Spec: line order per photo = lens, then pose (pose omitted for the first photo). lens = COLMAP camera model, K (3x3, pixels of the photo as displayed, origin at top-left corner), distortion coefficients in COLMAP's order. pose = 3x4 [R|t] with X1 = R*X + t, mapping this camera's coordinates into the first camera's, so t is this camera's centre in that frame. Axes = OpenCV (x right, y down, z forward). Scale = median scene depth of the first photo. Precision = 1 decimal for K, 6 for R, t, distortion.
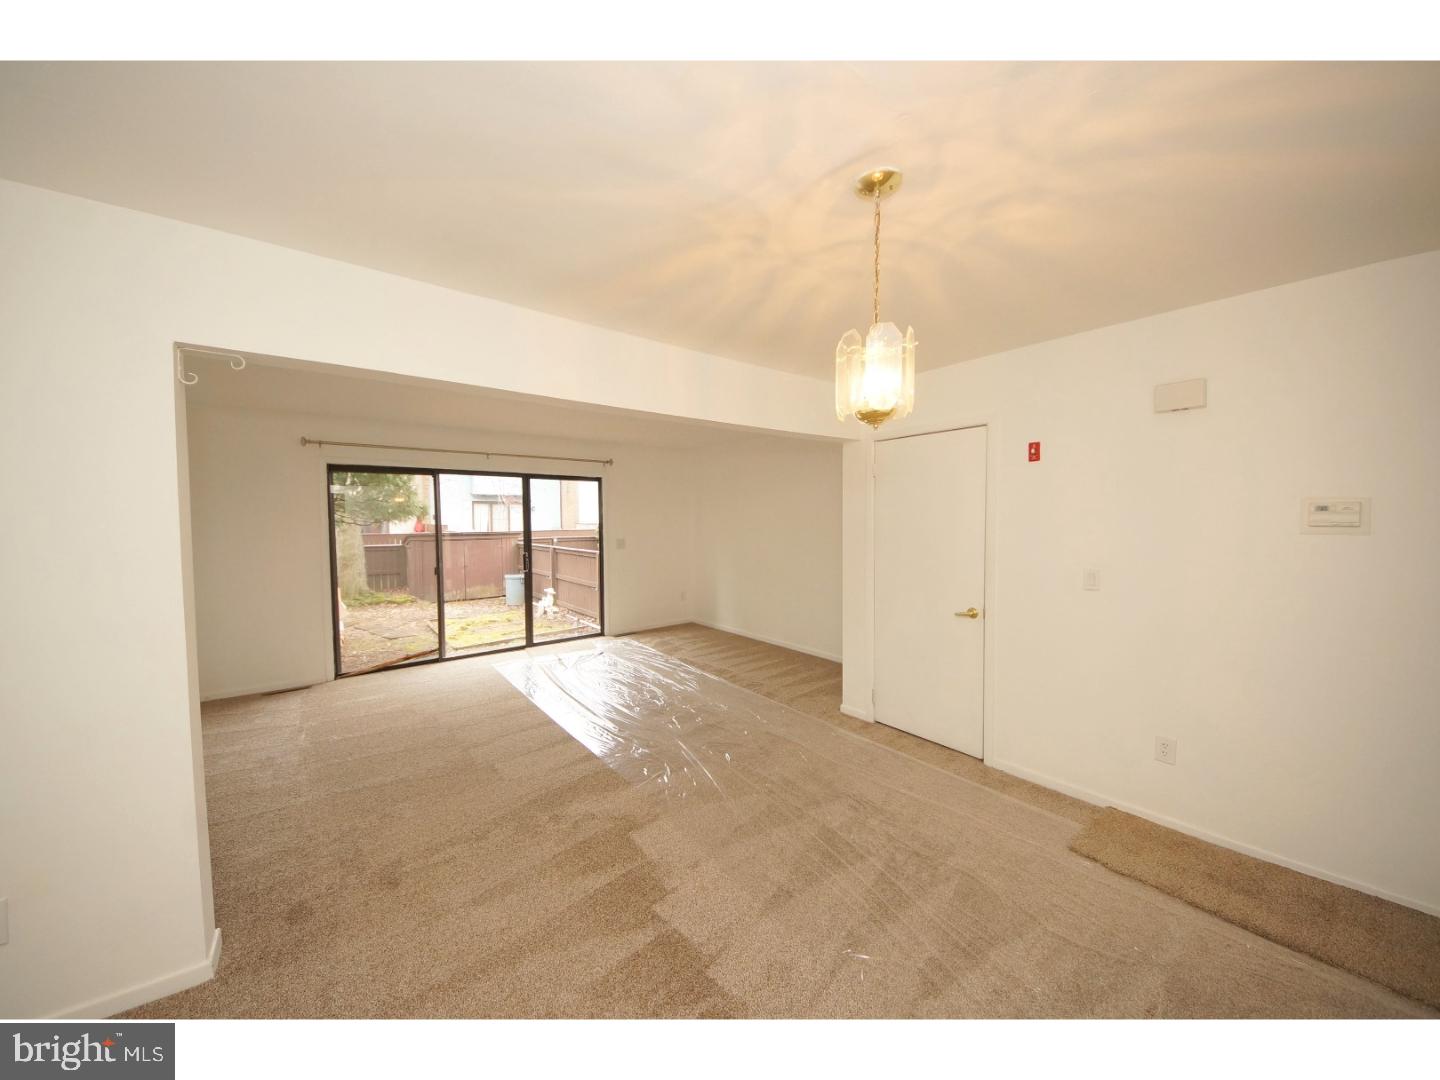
lens RADIAL K [[507.3, 0, 718.6], [0, 507.3, 537.4], [0, 0, 1]] dist [0.025451, -0.017687]
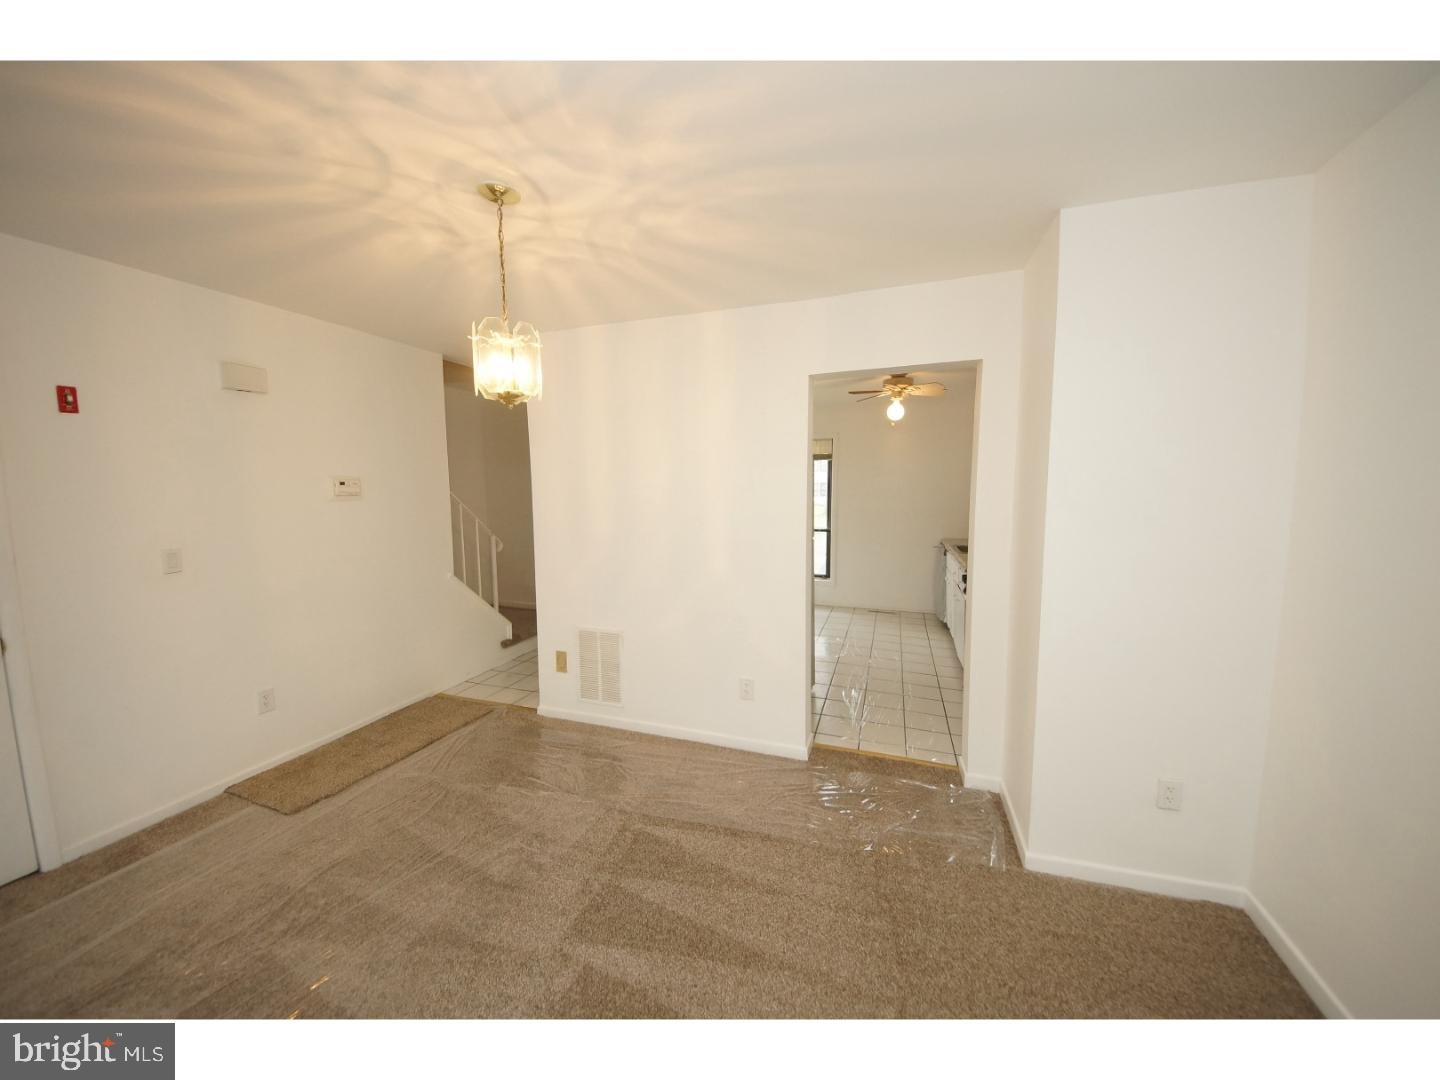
lens RADIAL K [[507.3, 0, 718.6], [0, 507.3, 537.4], [0, 0, 1]] dist [0.025451, -0.017687]
pose [[-0.532678, -0.072493, 0.843208, -0.289721], [0.043789, 0.992629, 0.113002, -0.009027], [-0.845185, 0.097117, -0.525577, 0.374346]]
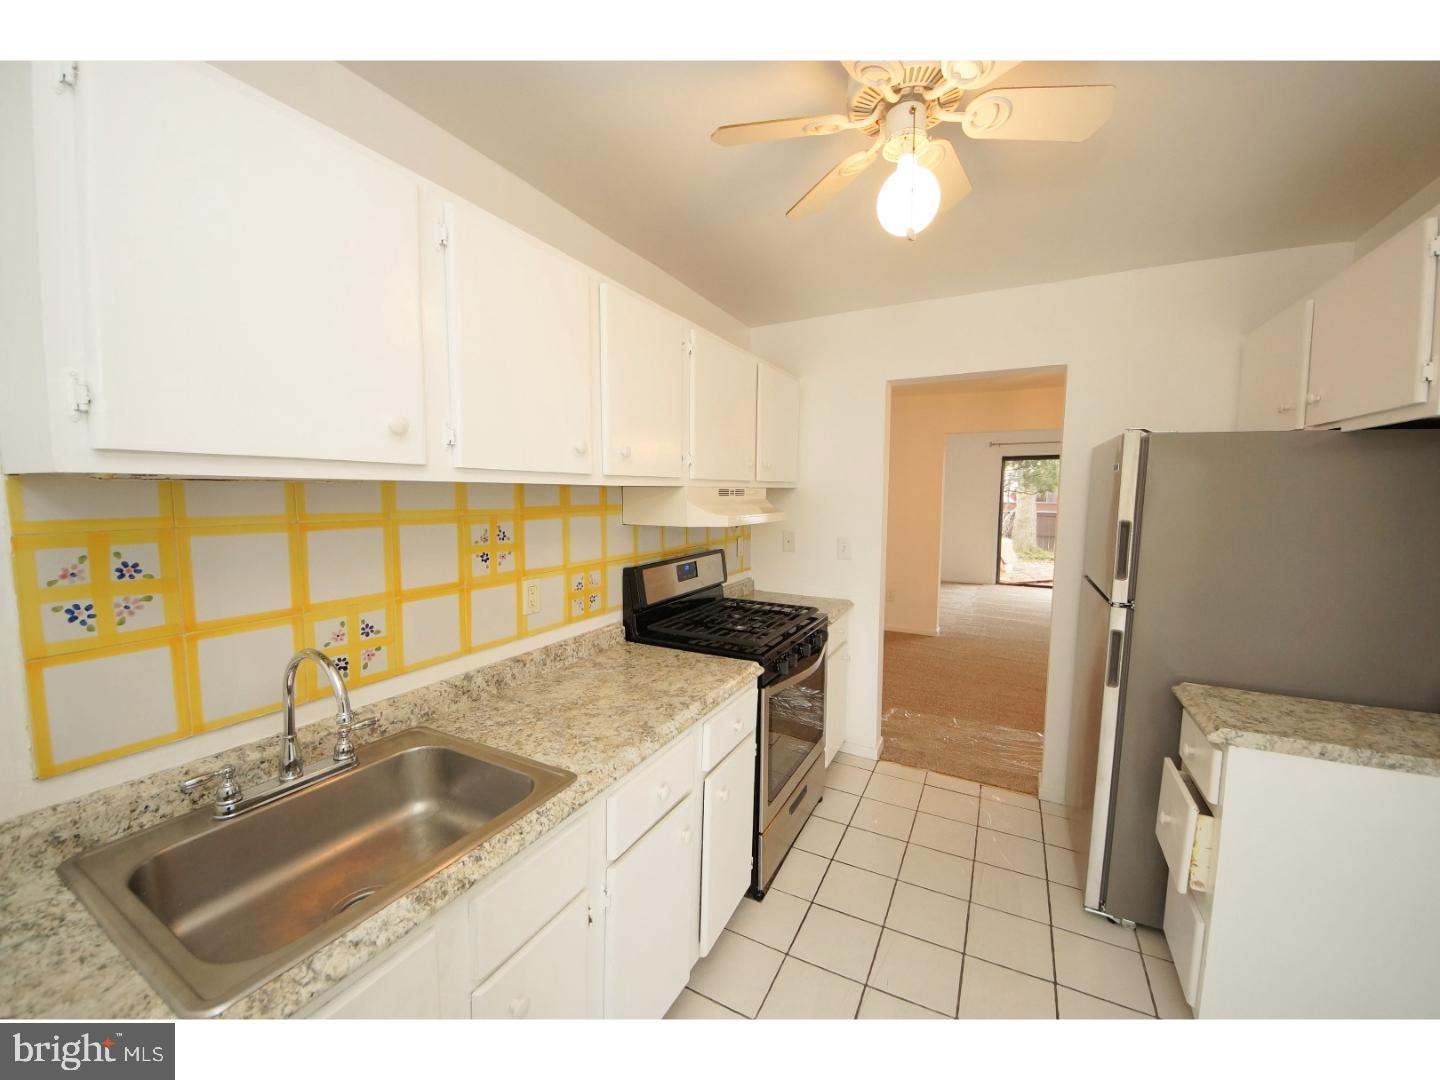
lens RADIAL K [[547.5, 0, 726.3], [0, 547.5, 537.2], [0, 0, 1]] dist [0.028662, -0.023733]
pose [[0.408261, 0.088256, -0.908589, 0.531301], [-0.044562, 0.996056, 0.076729, 0.022386], [0.911777, 0.009163, 0.410583, -0.564229]]
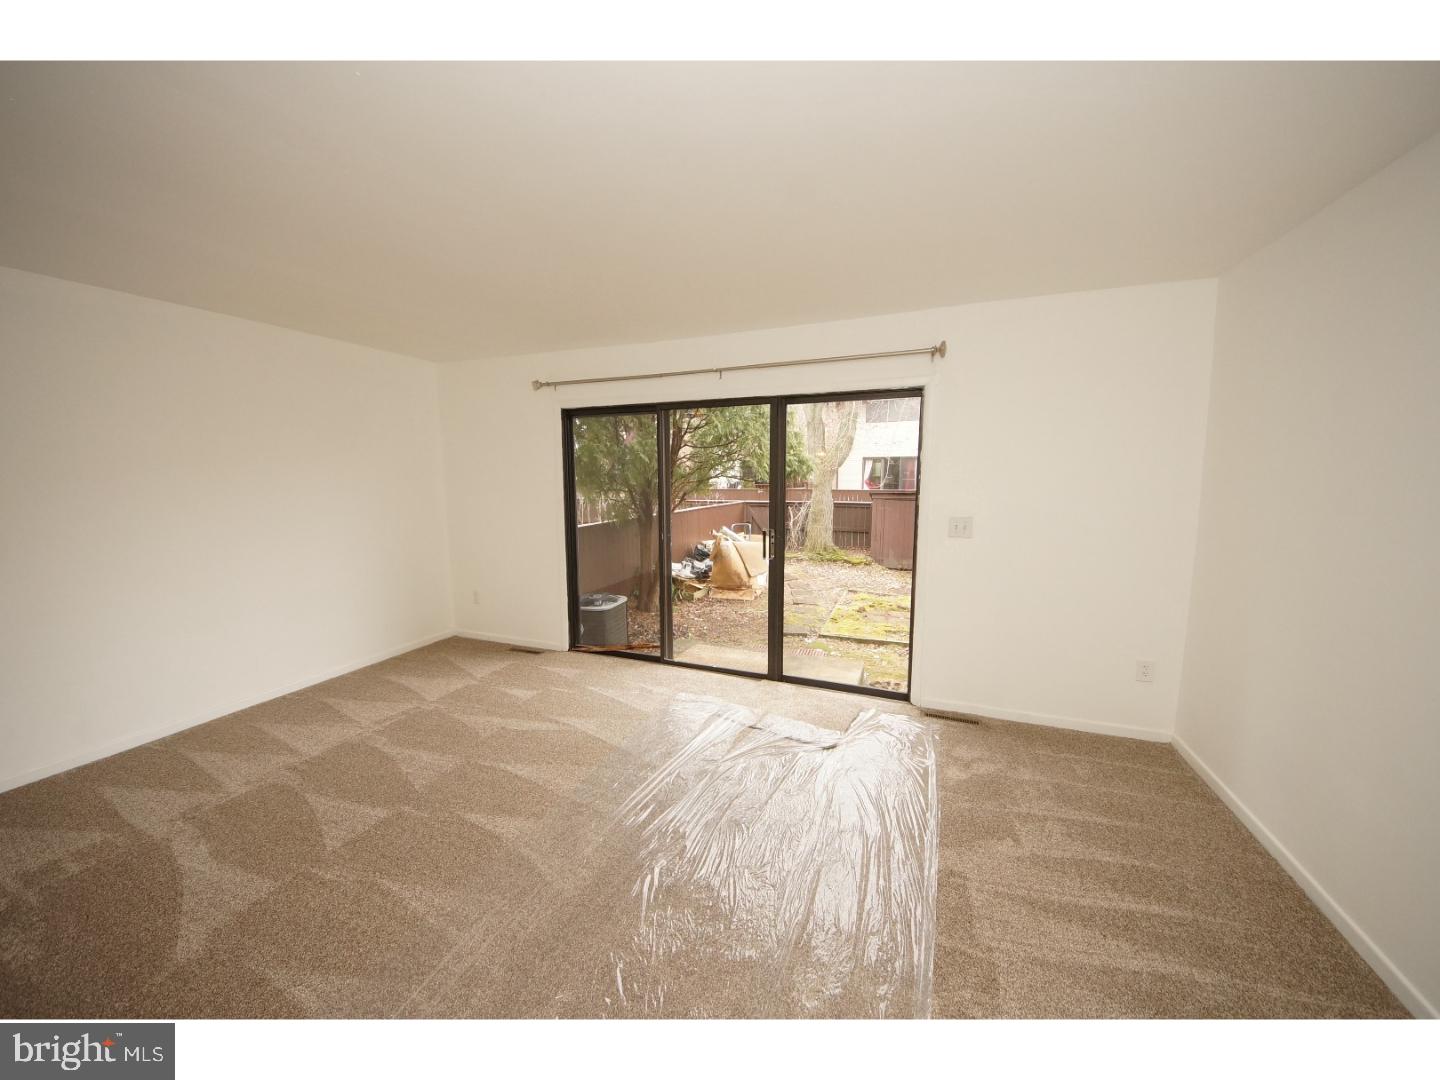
lens RADIAL K [[507.3, 0, 718.6], [0, 507.3, 537.4], [0, 0, 1]] dist [0.025451, -0.017687]
pose [[0.504748, 0.105368, -0.856812, 0.136006], [-0.033110, 0.994156, 0.102753, -0.023719], [0.862632, -0.023496, 0.505287, 0.783578]]
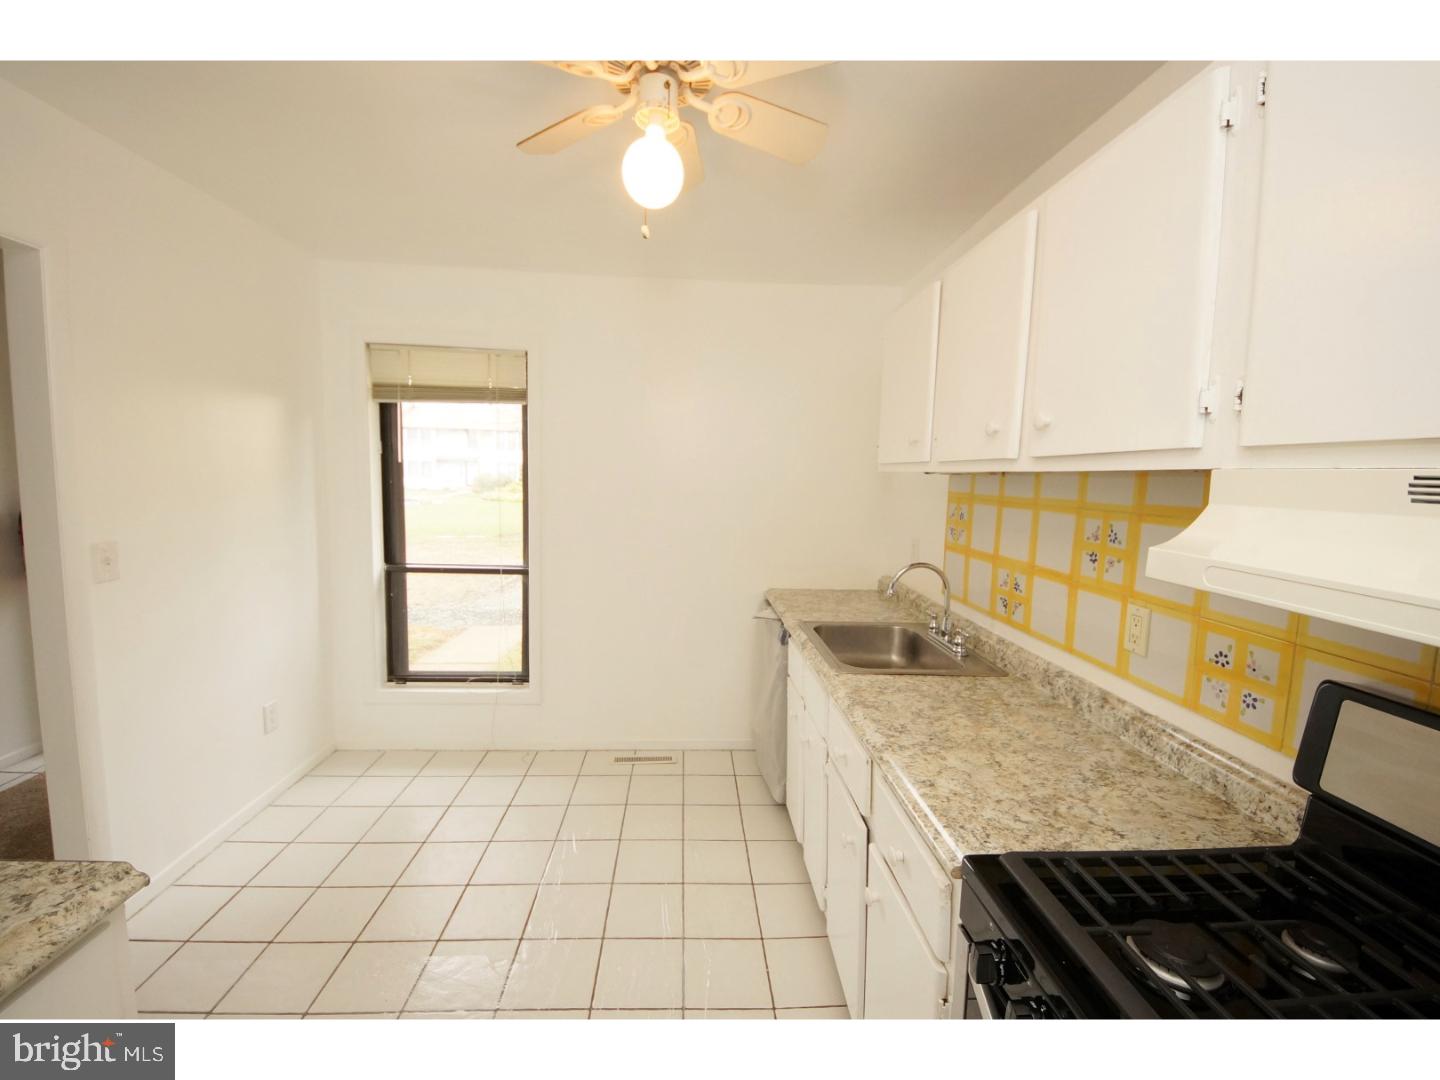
lens RADIAL K [[585.0, 0, 720.0], [0, 585.0, 540.0], [0, 0, 1]] dist [0.000486, -0.000005]
pose [[-0.818804, -0.077648, 0.568798, 0.131762], [0.001105, 0.990595, 0.136820, 0.013967], [-0.574072, 0.112657, -0.811017, -0.170125]]
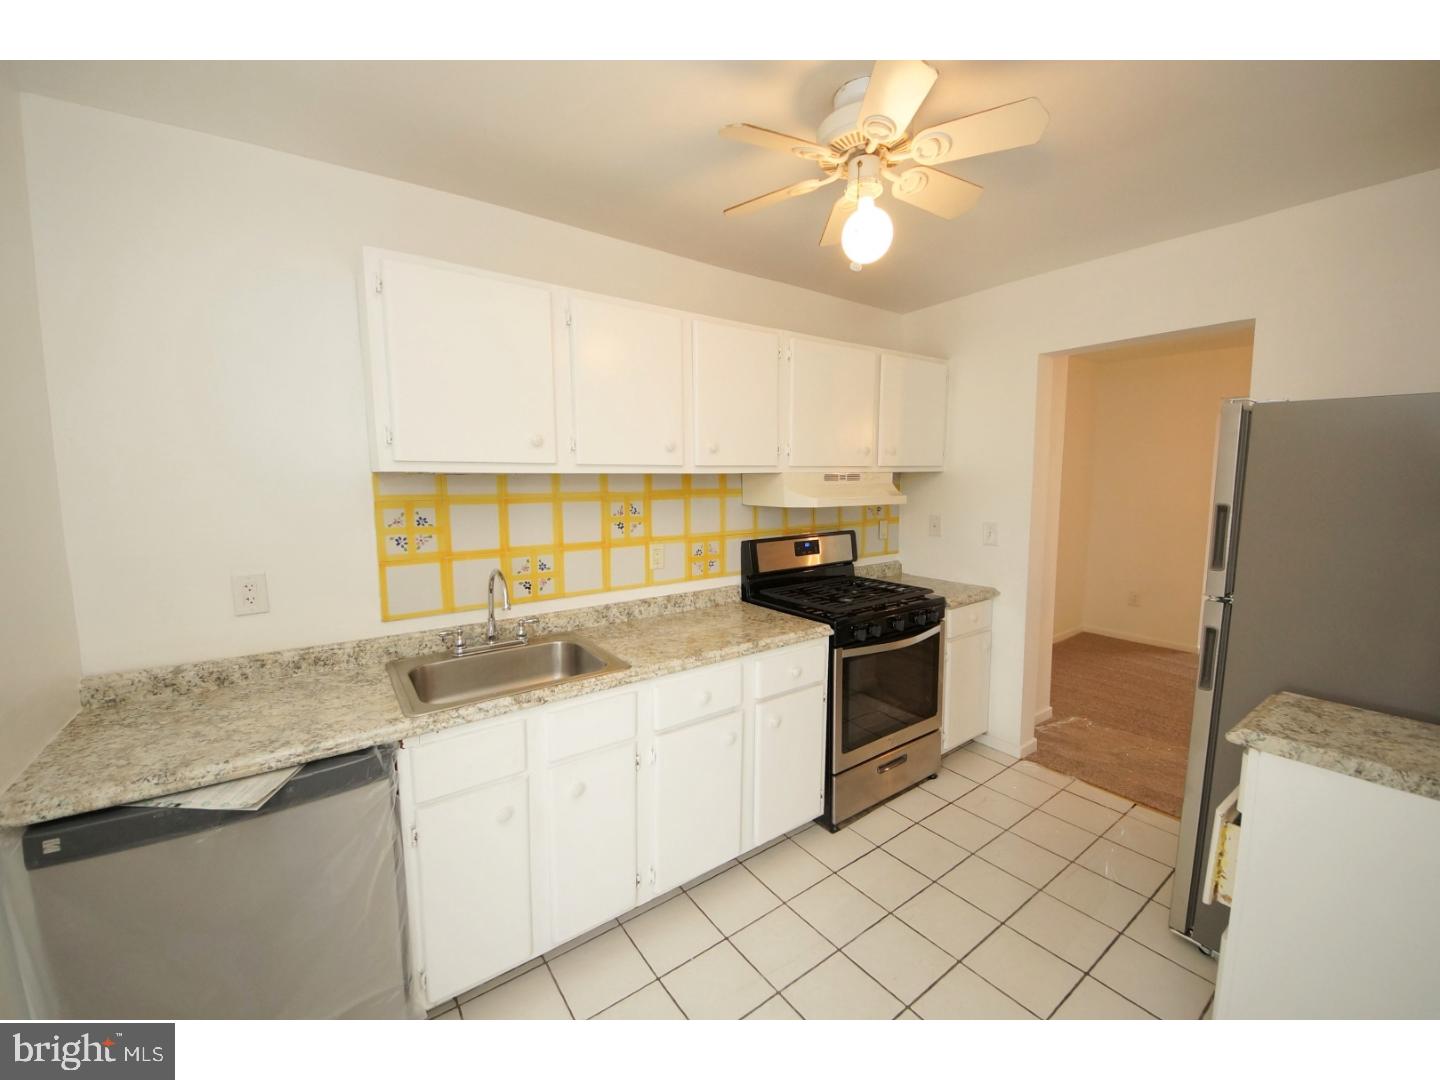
lens RADIAL K [[565.5, 0, 720.0], [0, 565.5, 540.0], [0, 0, 1]] dist [0.031497, -0.026641]
pose [[-0.046811, 0.117863, -0.991926, 0.660130], [-0.030610, 0.992379, 0.119361, 0.017702], [0.998435, 0.035950, -0.042847, -0.446485]]
